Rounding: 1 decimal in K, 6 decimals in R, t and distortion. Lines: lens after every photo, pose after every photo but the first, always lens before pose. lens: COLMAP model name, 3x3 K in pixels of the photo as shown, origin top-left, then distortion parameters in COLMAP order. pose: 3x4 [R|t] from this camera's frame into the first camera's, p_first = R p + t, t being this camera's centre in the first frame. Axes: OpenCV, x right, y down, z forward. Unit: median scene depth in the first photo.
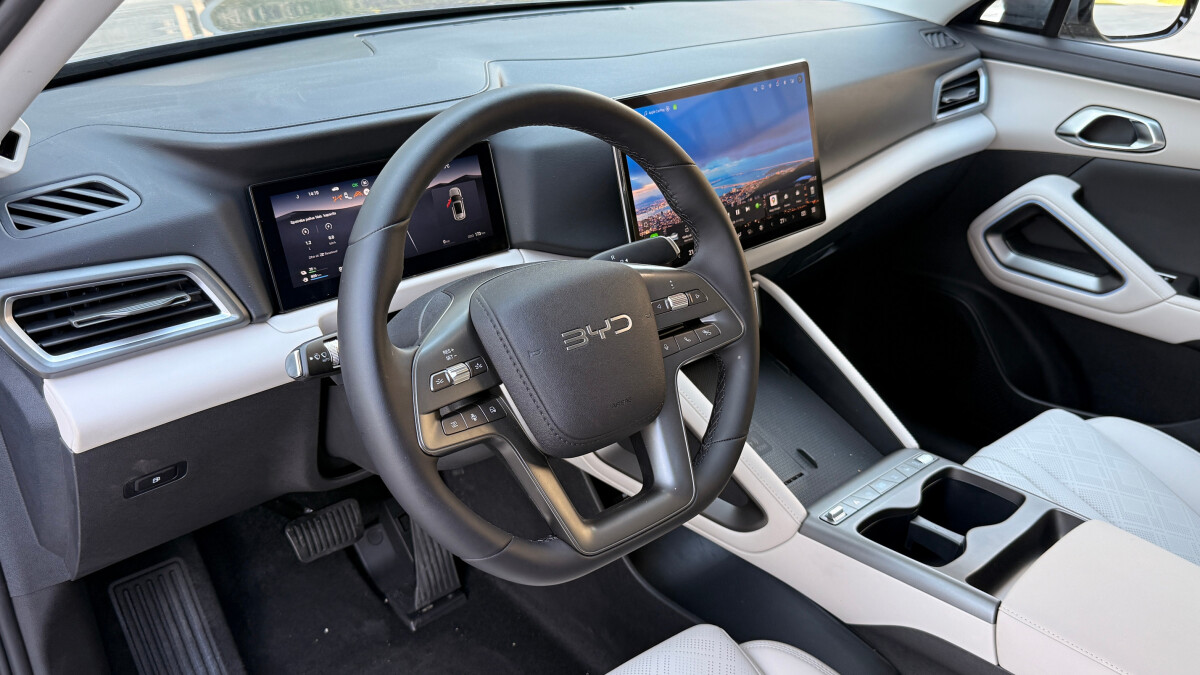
lens RADIAL K [[965.7, 0, 600.0], [0, 965.7, 337.5], [0, 0, 1]] dist [0.146197, -0.309227]
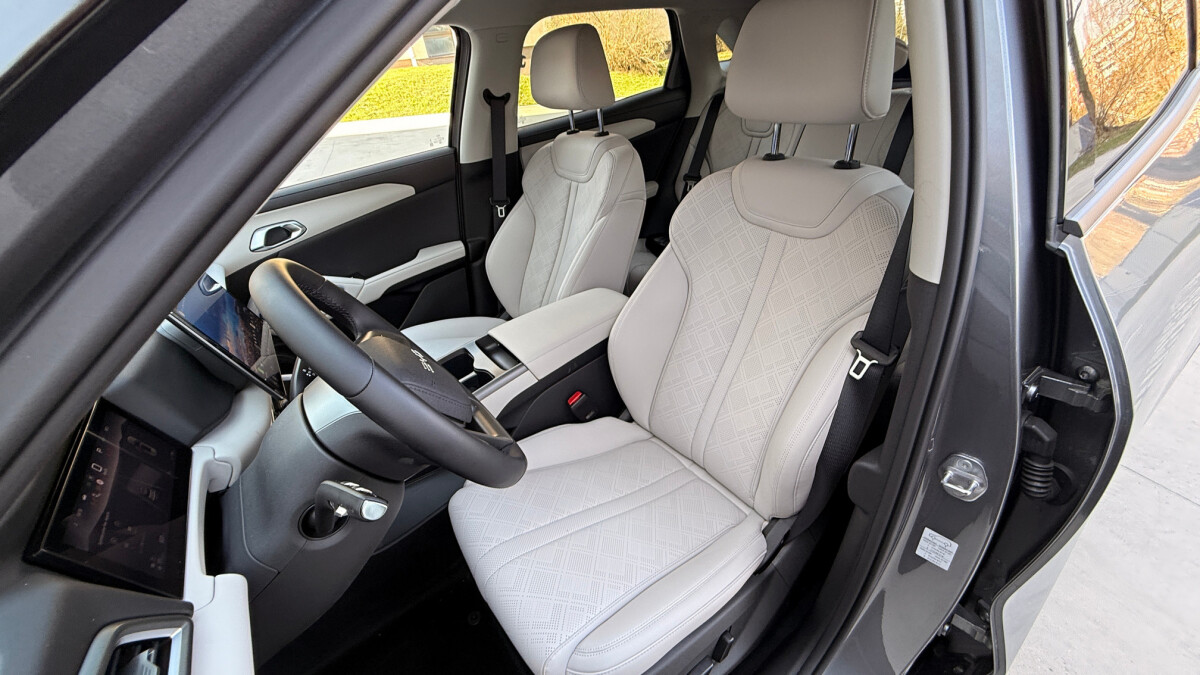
lens RADIAL K [[475.5, 0, 595.3], [0, 475.5, 339.8], [0, 0, 1]] dist [0.000036, 0.000121]
pose [[0.090994, -0.569383, 0.817021, -0.452900], [0.576947, 0.698851, 0.422775, -0.147117], [-0.811697, 0.432908, 0.392095, 0.301955]]
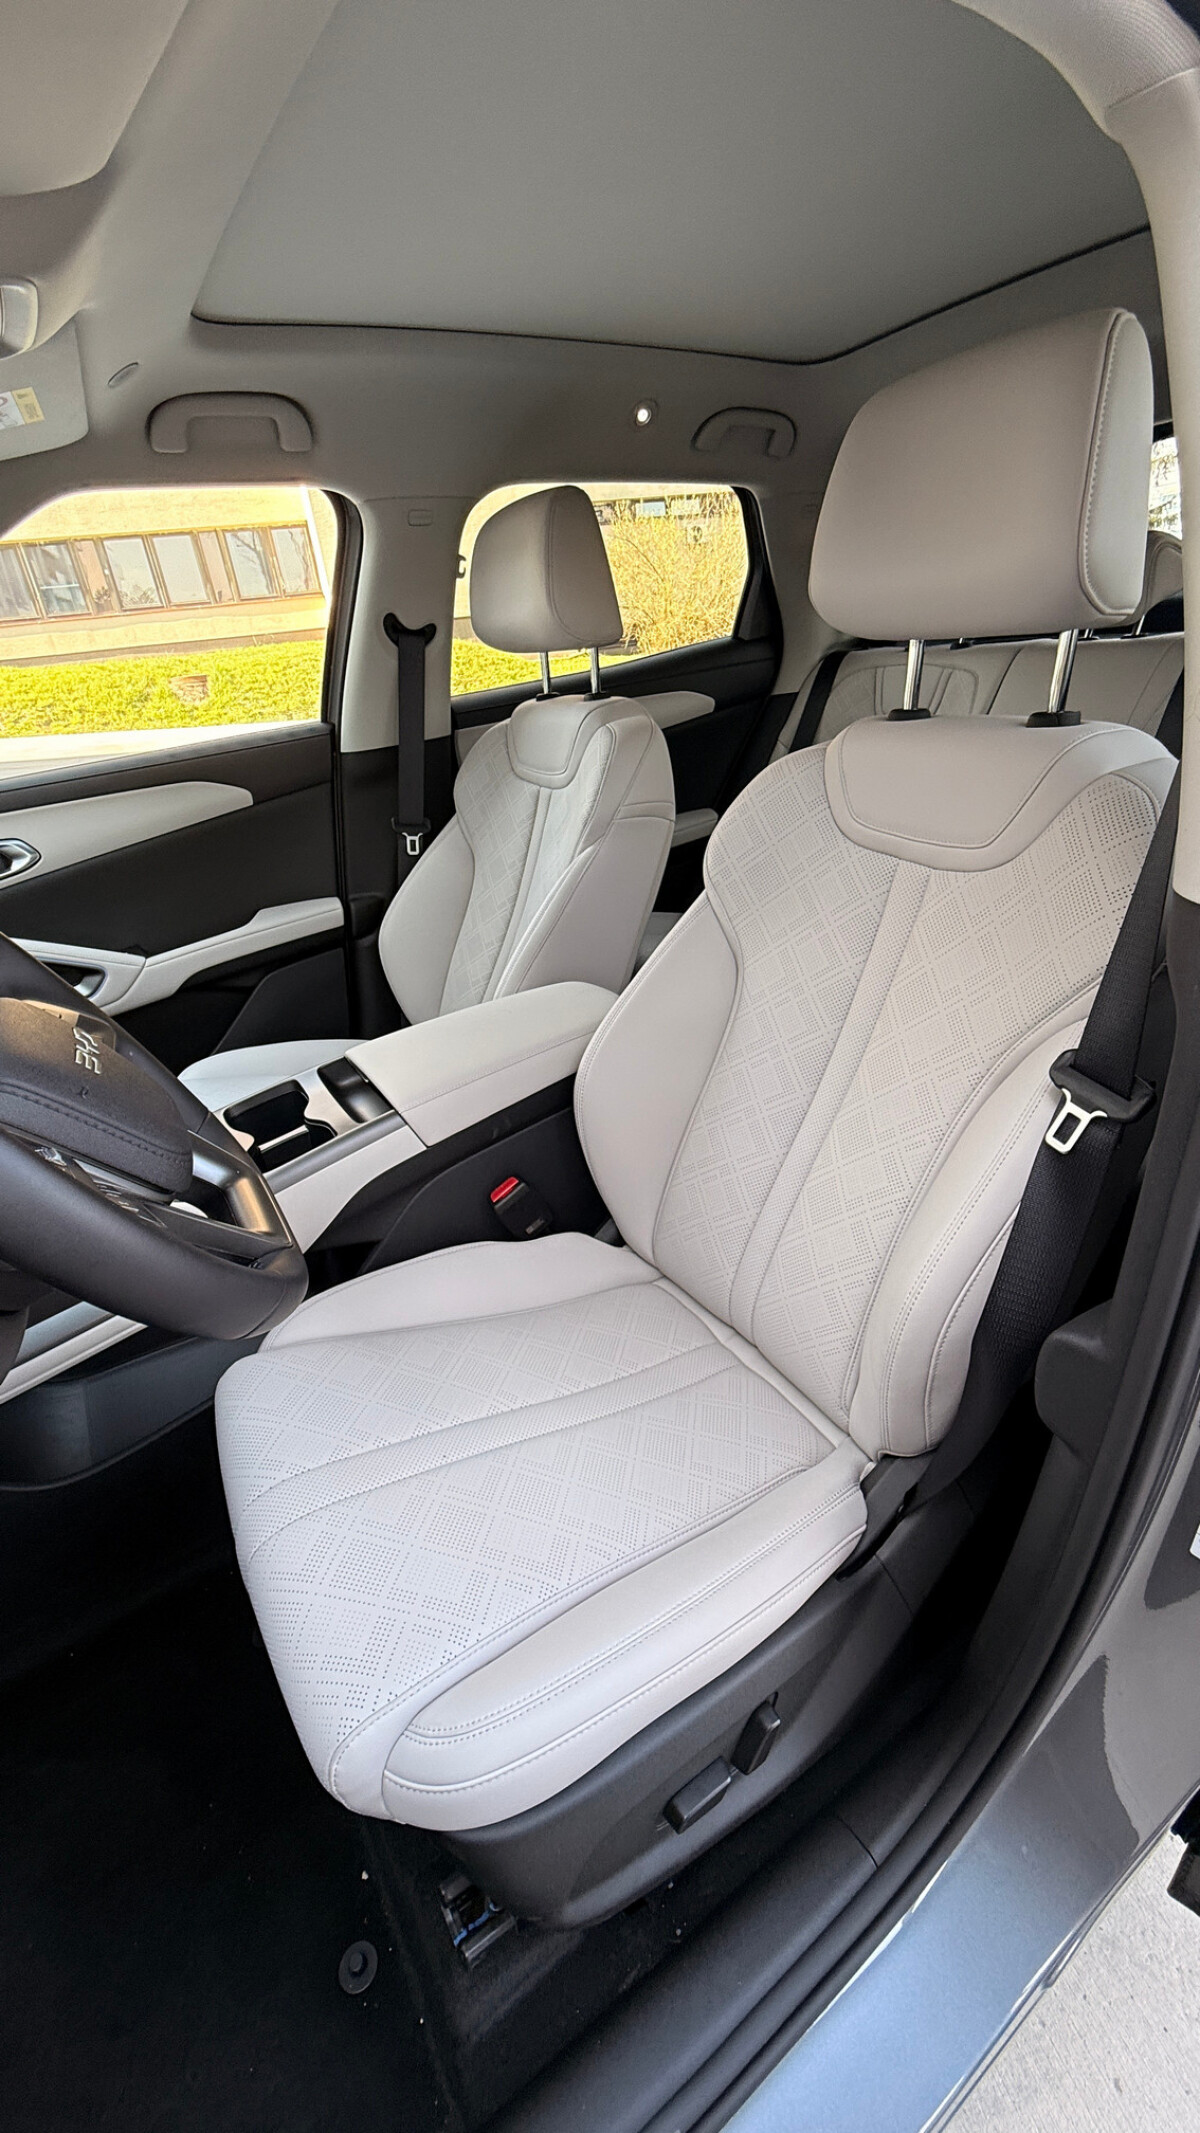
lens RADIAL K [[845.3, 0, 600.9], [0, 845.3, 1071.9], [0, 0, 1]] dist [0.000036, 0.000121]
pose [[0.143782, -0.514357, 0.845437, -0.374918], [0.558538, 0.747415, 0.359731, -0.002564], [-0.816922, 0.420486, 0.394753, 0.294367]]
